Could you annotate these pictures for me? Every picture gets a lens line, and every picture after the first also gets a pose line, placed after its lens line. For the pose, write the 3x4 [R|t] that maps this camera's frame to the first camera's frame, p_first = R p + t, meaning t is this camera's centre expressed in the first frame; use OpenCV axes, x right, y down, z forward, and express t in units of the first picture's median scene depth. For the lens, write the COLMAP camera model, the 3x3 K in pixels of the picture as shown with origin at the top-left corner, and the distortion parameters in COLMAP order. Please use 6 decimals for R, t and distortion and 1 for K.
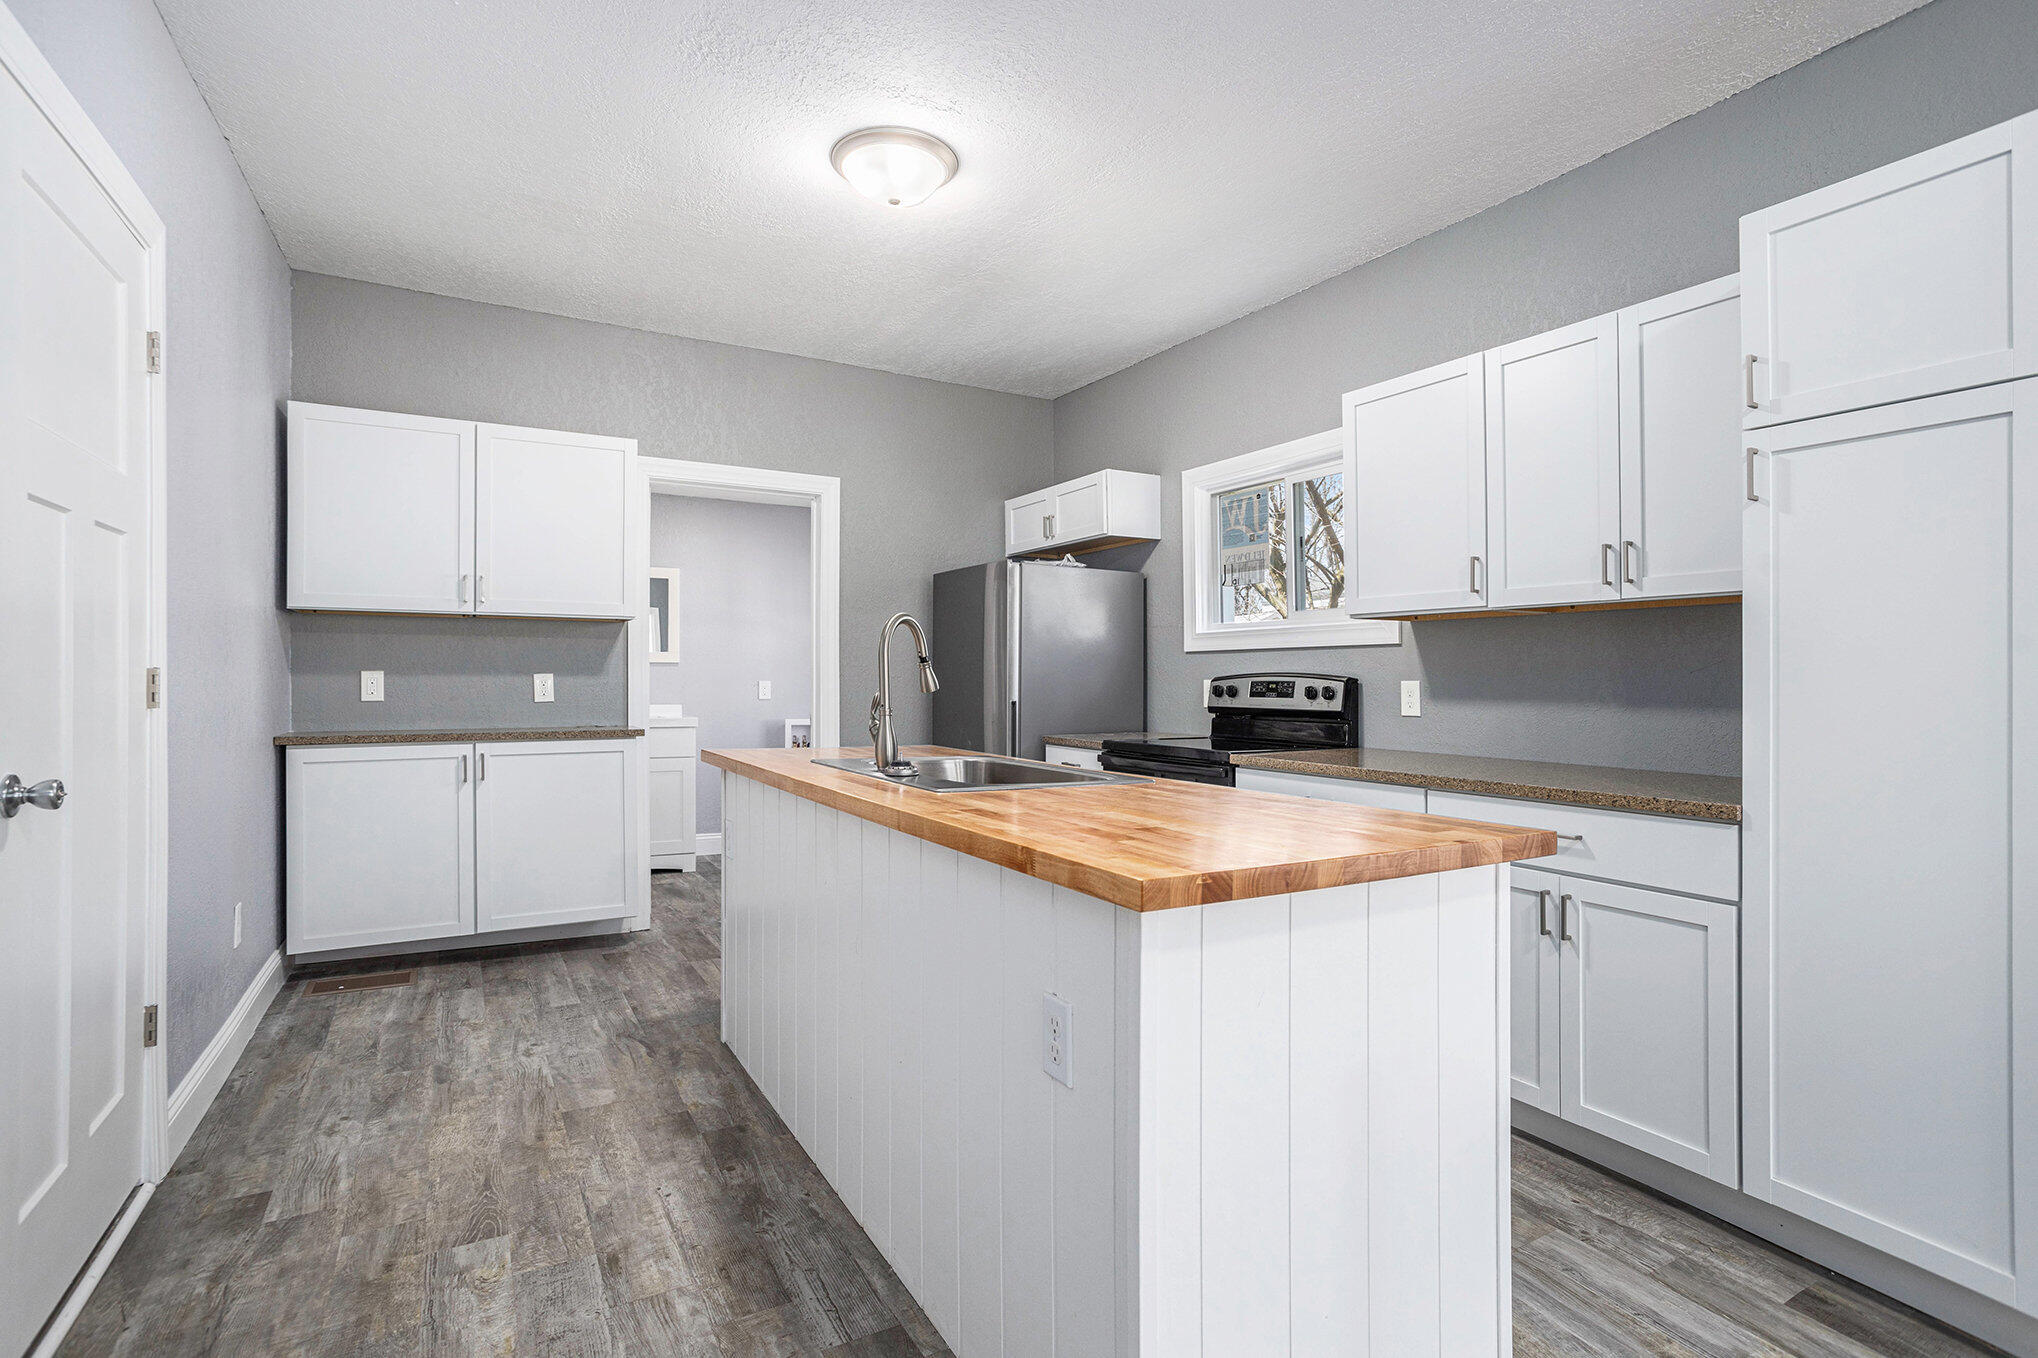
lens RADIAL K [[994.4, 0, 1022.3], [0, 994.4, 696.5], [0, 0, 1]] dist [-0.006044, 0.006770]
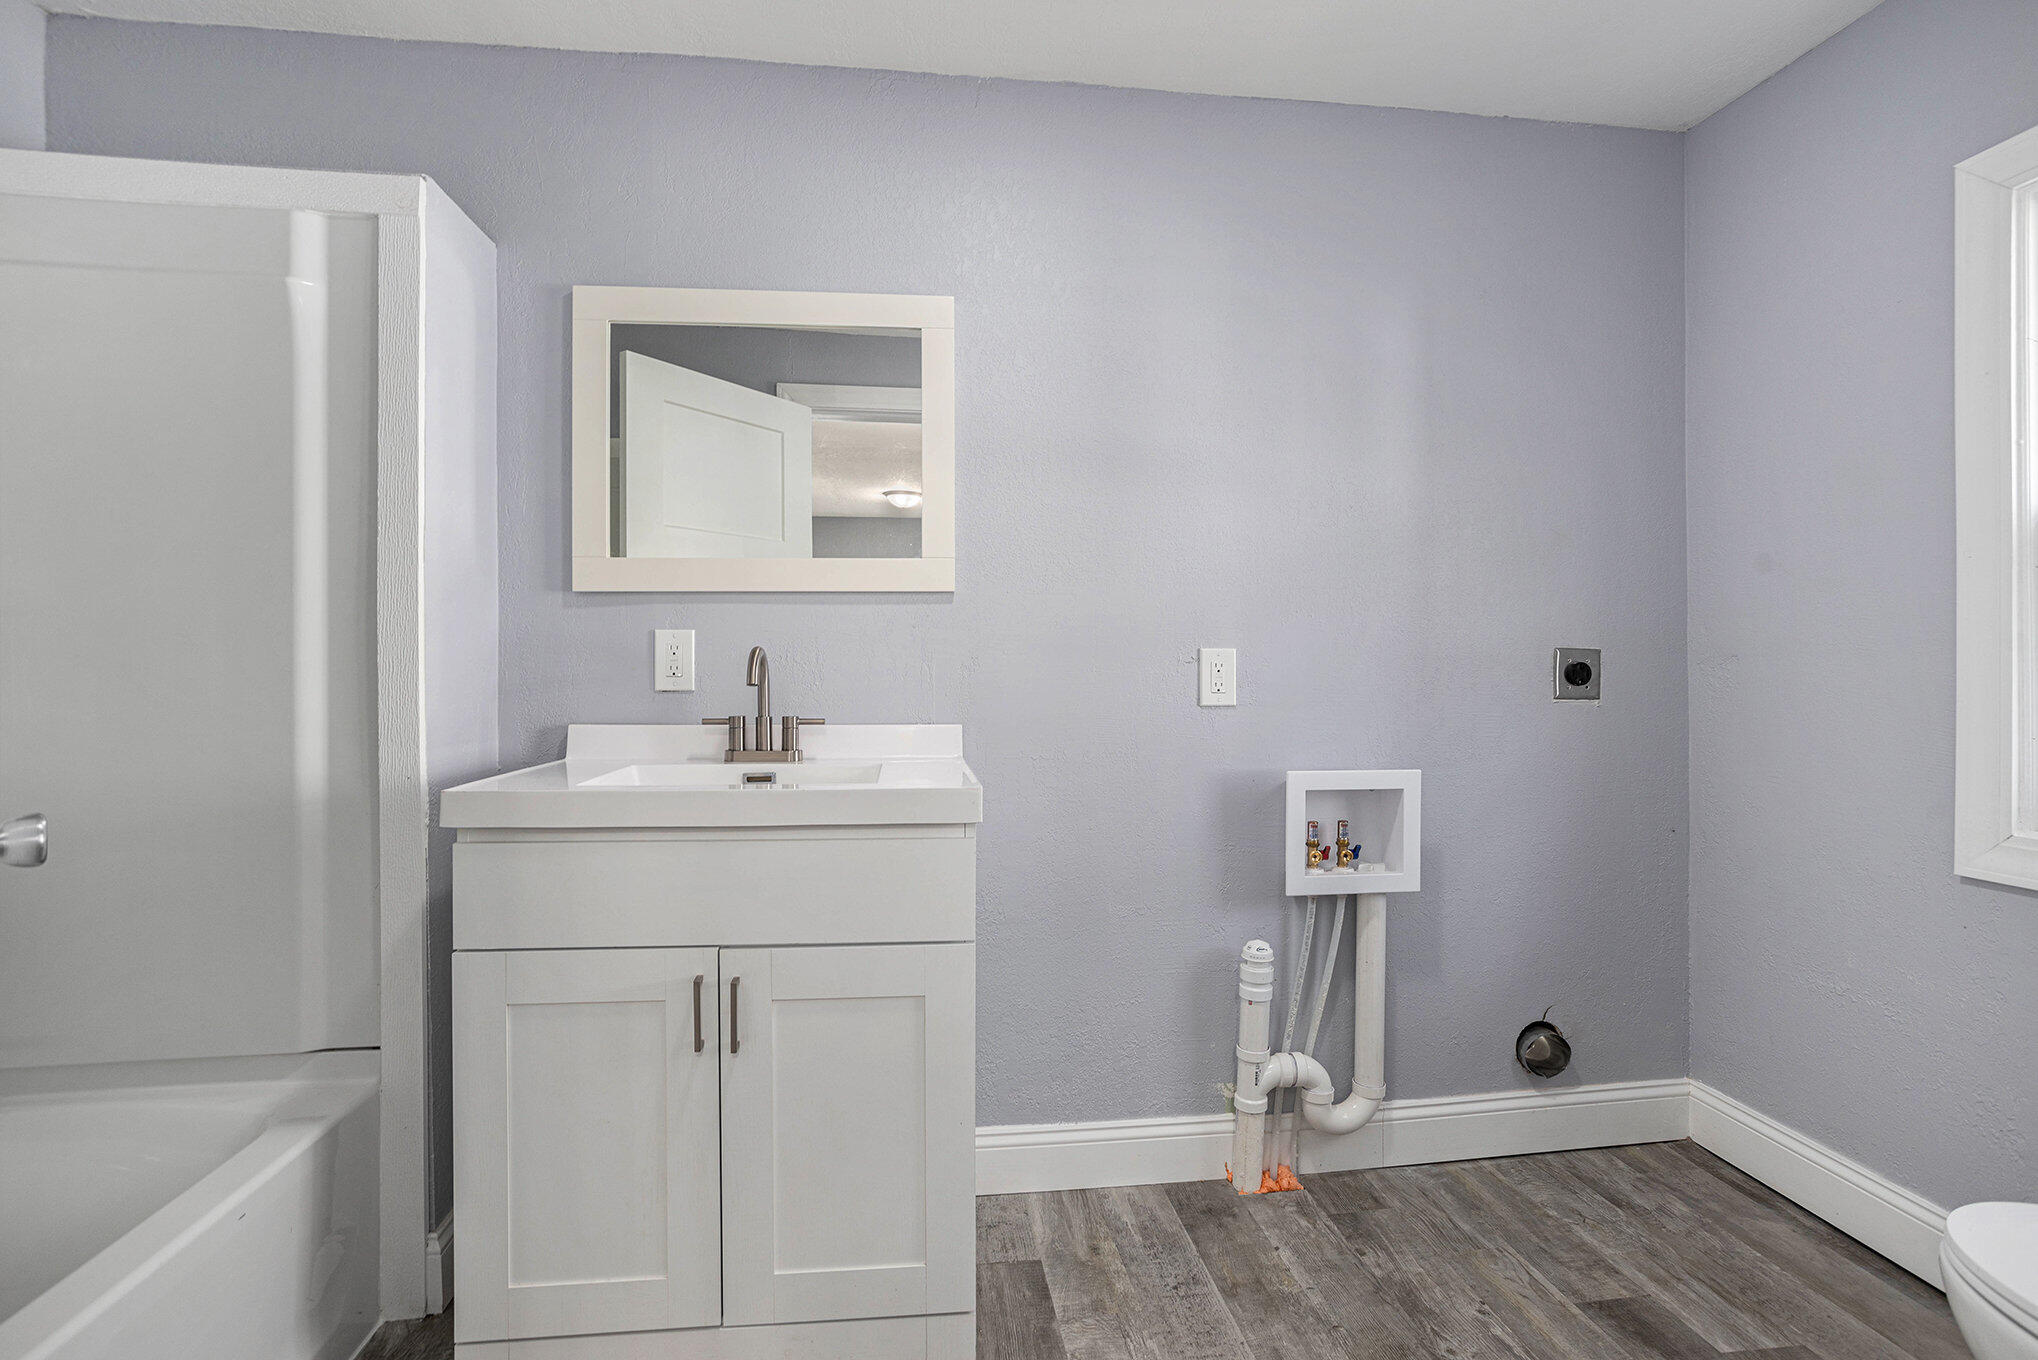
lens RADIAL K [[994.4, 0, 1004.7], [0, 994.4, 669.8], [0, 0, 1]] dist [-0.006044, 0.006770]
pose [[0.923561, -0.004942, -0.383420, -0.341256], [0.003006, 0.999980, -0.005647, -0.012109], [0.383440, 0.004062, 0.923557, 1.156384]]
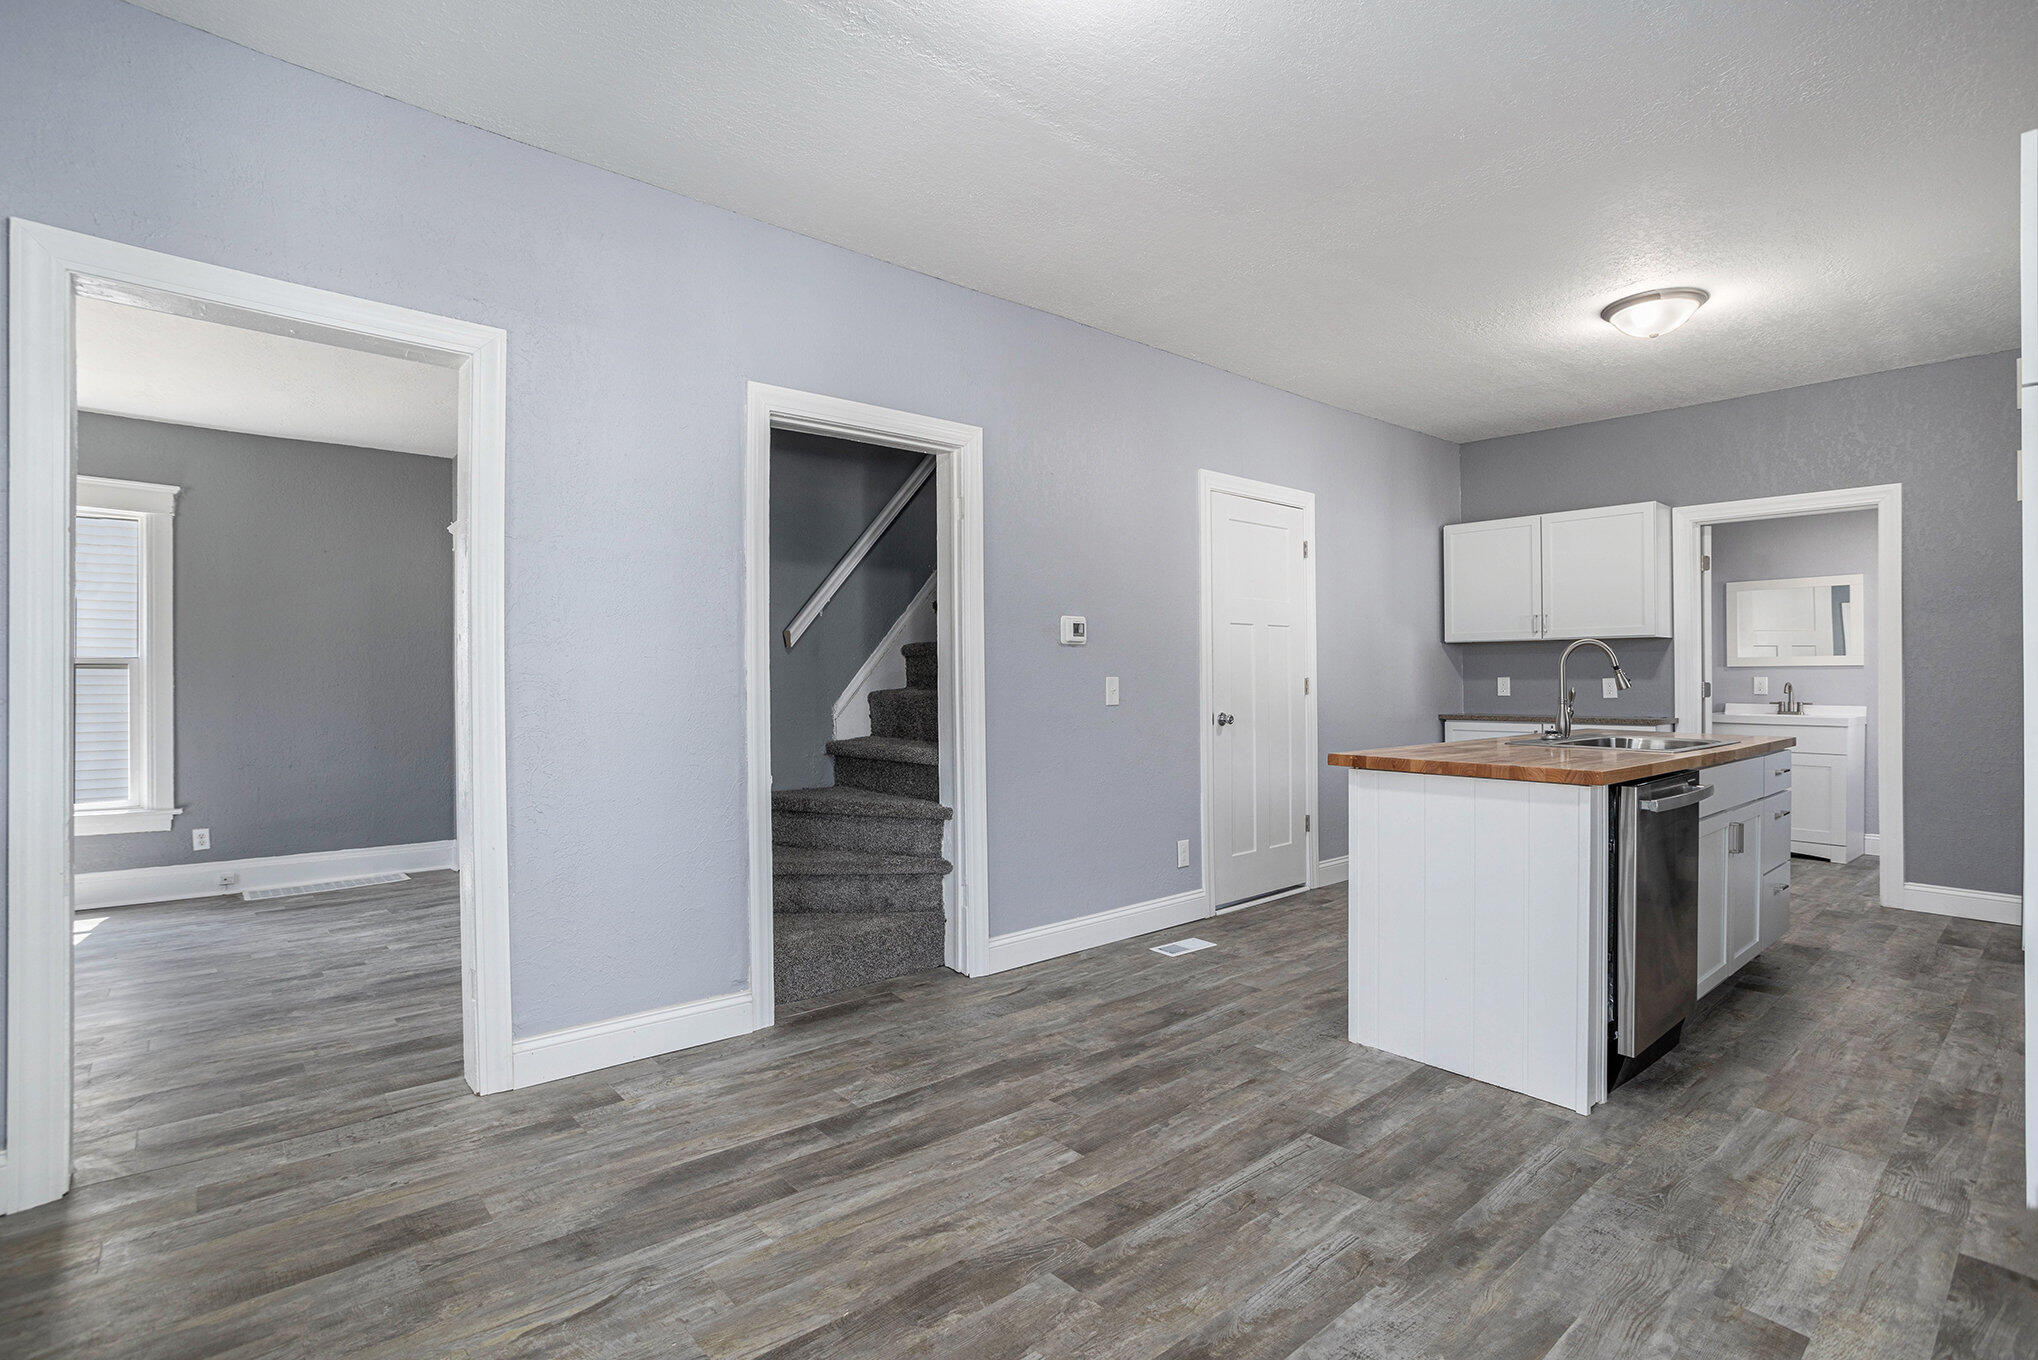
lens RADIAL K [[994.4, 0, 1027.1], [0, 994.4, 678.0], [0, 0, 1]] dist [-0.006044, 0.006770]
pose [[0.219513, -0.004971, -0.975597, 0.760175], [-0.015710, 0.999839, -0.008629, 0.002338], [0.975483, 0.017221, 0.219399, -0.116621]]
